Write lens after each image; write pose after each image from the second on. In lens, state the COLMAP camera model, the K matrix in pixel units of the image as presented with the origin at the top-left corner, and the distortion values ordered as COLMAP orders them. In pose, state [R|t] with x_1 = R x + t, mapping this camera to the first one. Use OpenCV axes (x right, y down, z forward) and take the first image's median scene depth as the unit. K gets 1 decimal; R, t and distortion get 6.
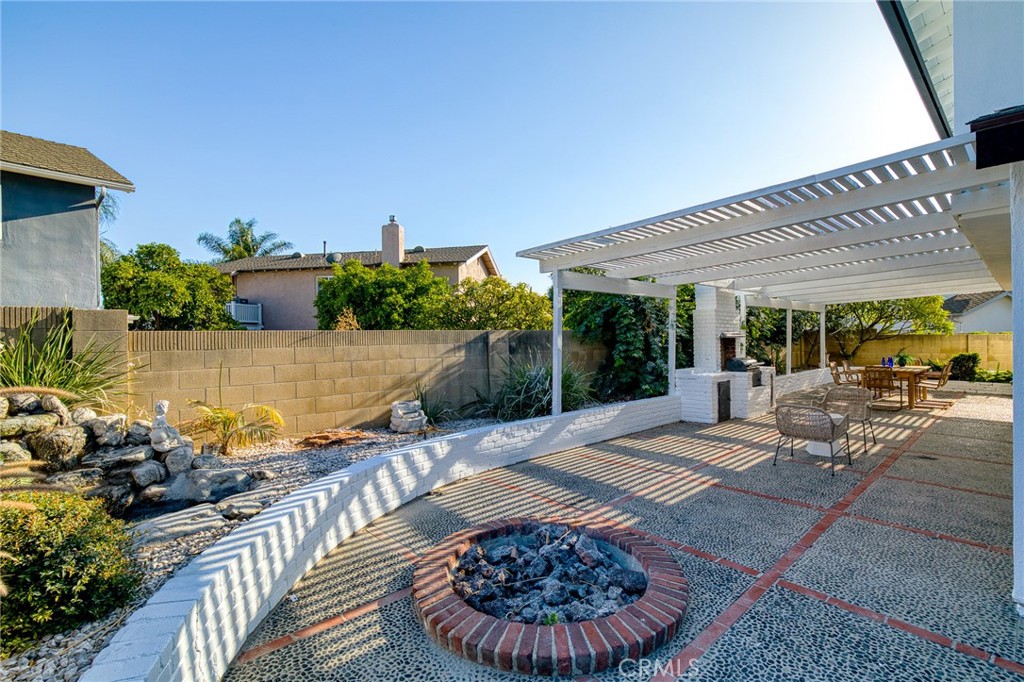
lens RADIAL K [[461.0, 0, 512.1], [0, 461.0, 340.6], [0, 0, 1]] dist [-0.014453, -0.000351]
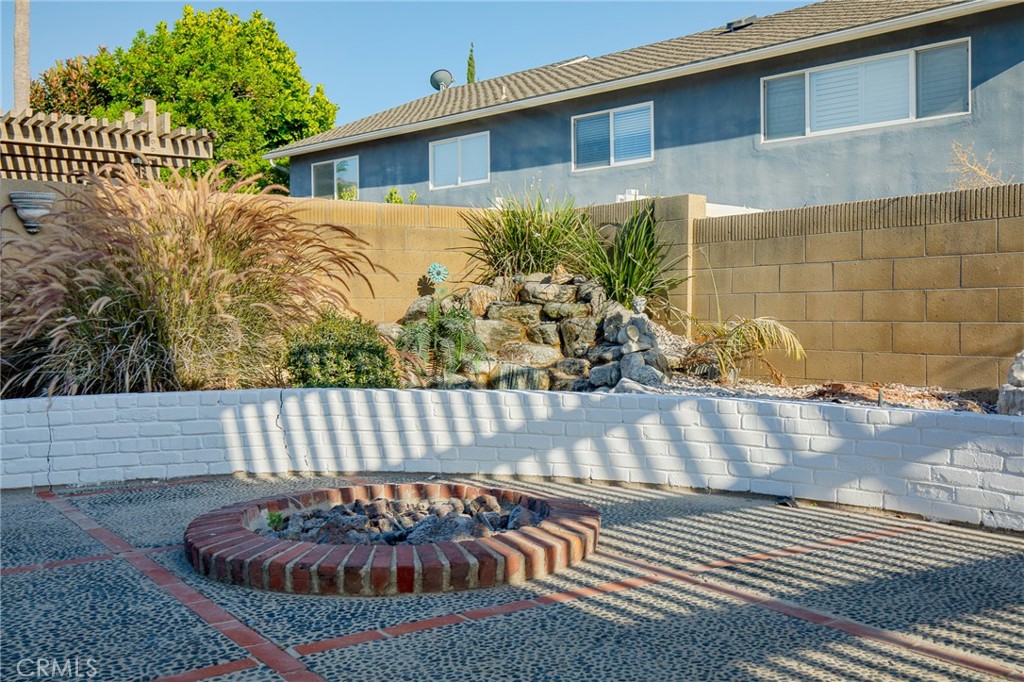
lens RADIAL K [[978.2, 0, 510.5], [0, 978.2, 335.5], [0, 0, 1]] dist [0.002135, 0.000000]
pose [[-0.111391, 0.042291, -0.992876, 1.091891], [0.000942, 0.999098, 0.042450, 0.130659], [0.993776, 0.003794, -0.111331, 1.000878]]
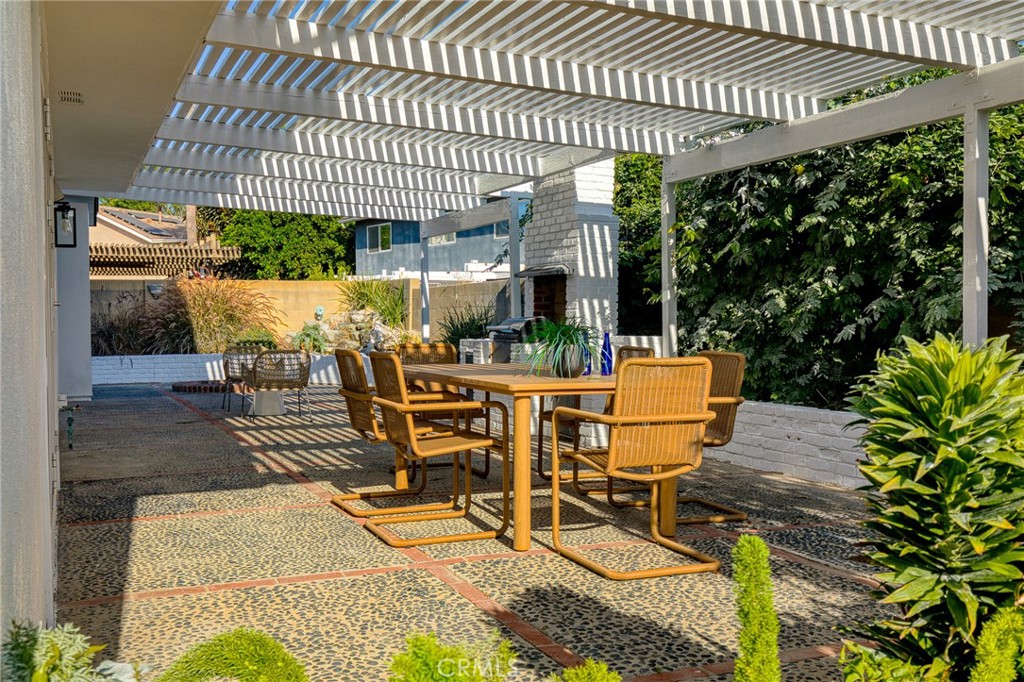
lens RADIAL K [[978.2, 0, 511.6], [0, 978.2, 342.7], [0, 0, 1]] dist [0.002135, 0.000000]
pose [[-0.284880, 0.041708, -0.957655, 3.604504], [0.004848, 0.999103, 0.042071, 0.042693], [0.958551, 0.007343, -0.284827, 3.030841]]
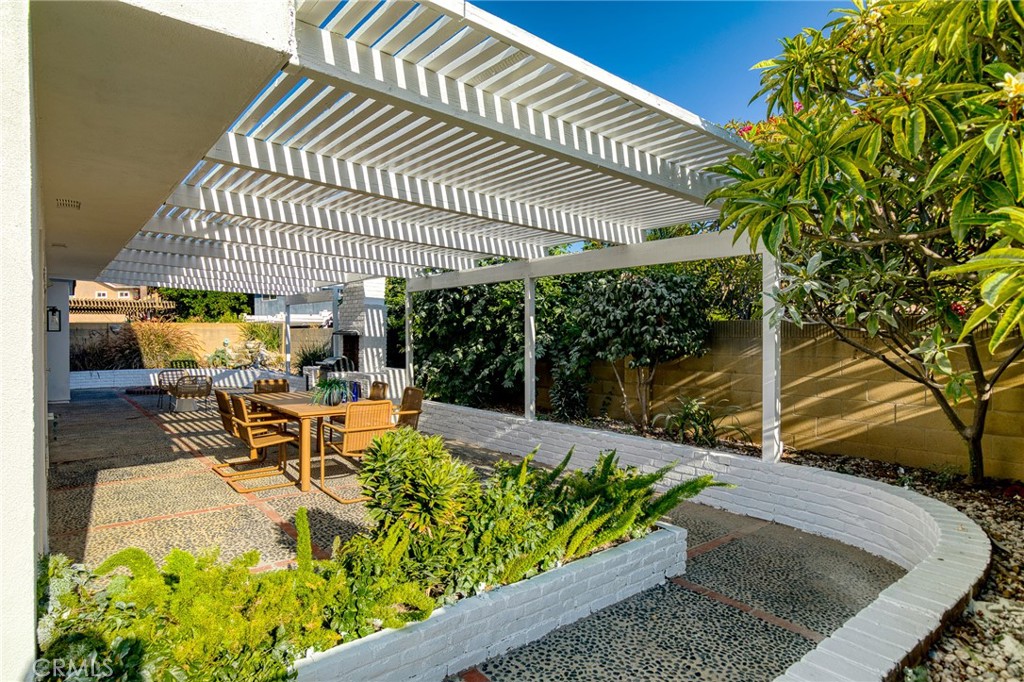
lens RADIAL K [[560.4, 0, 516.9], [0, 560.4, 336.3], [0, 0, 1]] dist [-0.019946, -0.000660]
pose [[-0.015188, 0.021342, -0.999657, 3.863695], [-0.004793, 0.999759, 0.021417, -0.075116], [0.999873, 0.005117, -0.015082, 3.249613]]
